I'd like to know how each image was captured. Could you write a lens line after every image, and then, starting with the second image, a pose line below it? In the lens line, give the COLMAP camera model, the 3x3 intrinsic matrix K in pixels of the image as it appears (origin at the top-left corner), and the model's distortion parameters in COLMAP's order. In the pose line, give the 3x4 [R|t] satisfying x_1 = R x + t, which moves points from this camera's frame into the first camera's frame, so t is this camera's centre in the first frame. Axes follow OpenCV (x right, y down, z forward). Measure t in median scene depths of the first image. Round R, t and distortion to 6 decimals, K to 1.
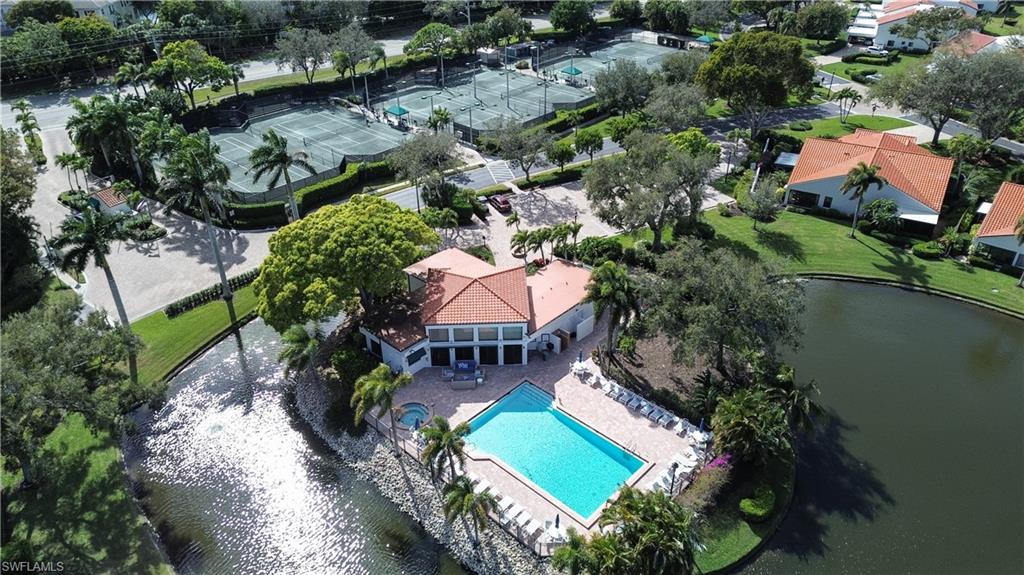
lens RADIAL K [[717.9, 0, 512.0], [0, 717.9, 287.5], [0, 0, 1]] dist [0.092709, -0.098666]
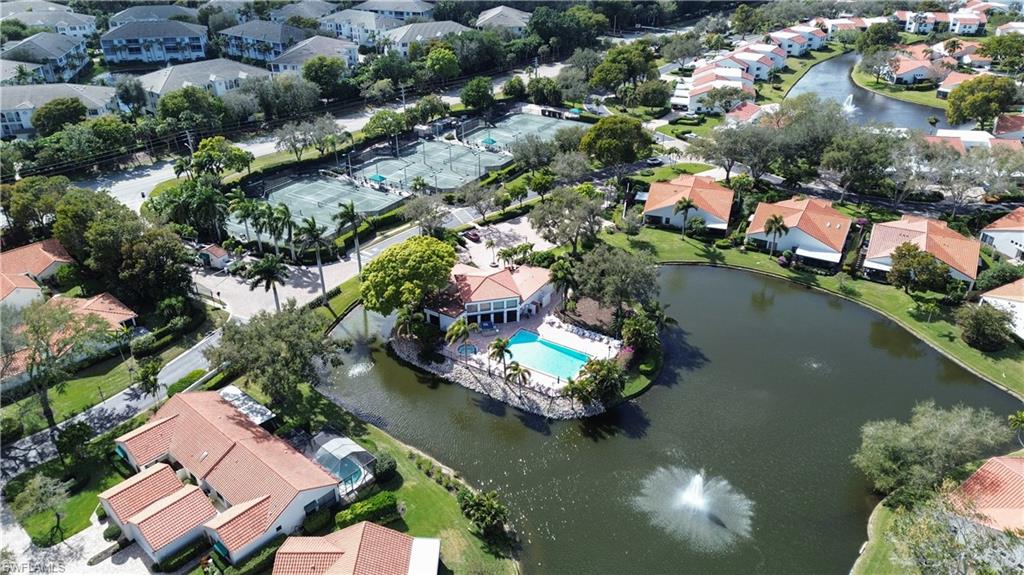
lens RADIAL K [[717.9, 0, 512.0], [0, 717.9, 287.5], [0, 0, 1]] dist [0.092709, -0.098666]
pose [[0.980479, -0.088000, 0.175832, -0.217580], [0.096462, 0.994526, -0.040155, 0.066157], [-0.171336, 0.056332, 0.983601, -0.550491]]
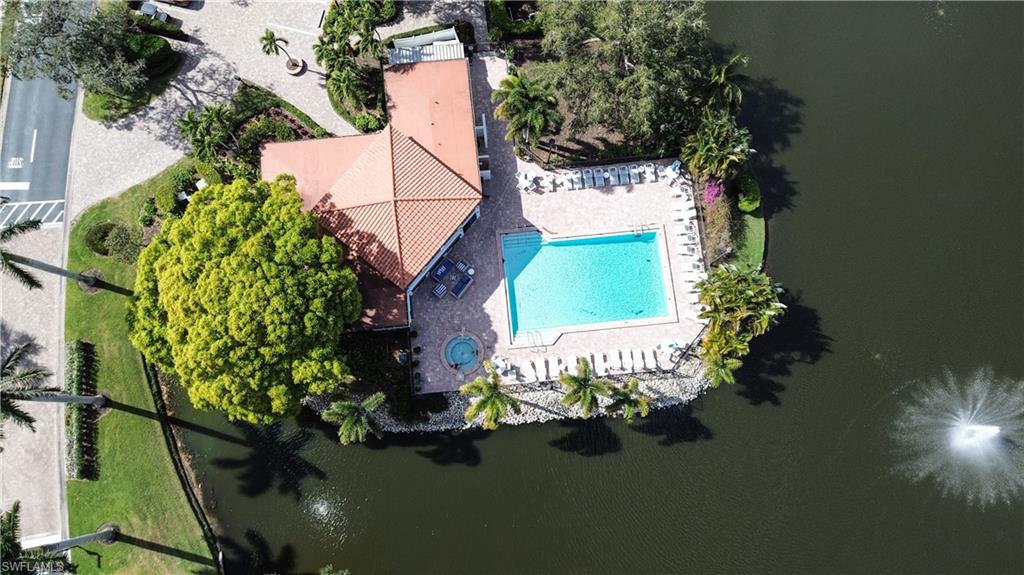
lens RADIAL K [[717.9, 0, 512.0], [0, 717.9, 287.5], [0, 0, 1]] dist [0.092709, -0.098666]
pose [[0.657120, -0.739056, 0.148287, -0.112118], [0.390011, 0.501696, 0.772135, -0.386743], [-0.645047, -0.449552, 0.617914, 0.254465]]
